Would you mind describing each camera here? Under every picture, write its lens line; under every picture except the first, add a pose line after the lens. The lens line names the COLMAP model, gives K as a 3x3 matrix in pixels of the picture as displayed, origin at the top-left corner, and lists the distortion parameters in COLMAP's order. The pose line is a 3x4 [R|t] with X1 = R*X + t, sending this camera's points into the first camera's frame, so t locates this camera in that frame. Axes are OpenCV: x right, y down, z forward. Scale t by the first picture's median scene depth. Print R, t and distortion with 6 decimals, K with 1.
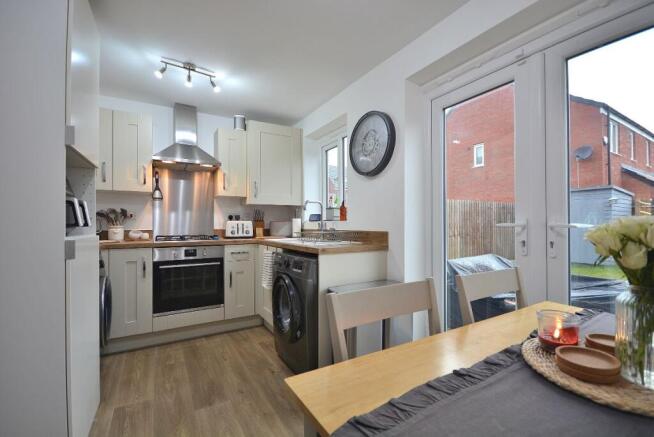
lens RADIAL K [[284.5, 0, 326.4], [0, 284.5, 221.9], [0, 0, 1]] dist [-0.003334, -0.003618]
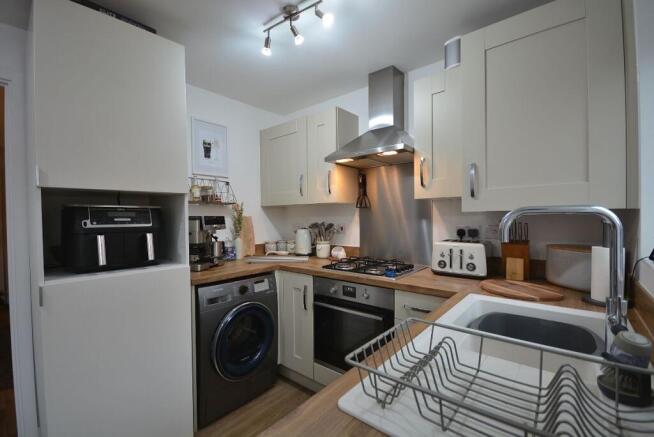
lens RADIAL K [[284.5, 0, 327.1], [0, 284.5, 218.7], [0, 0, 1]] dist [-0.003334, -0.003618]
pose [[0.312418, 0.011358, -0.949877, 0.130807], [0.016267, 0.999718, 0.017304, -0.069716], [0.949806, -0.020858, 0.312145, 0.696486]]
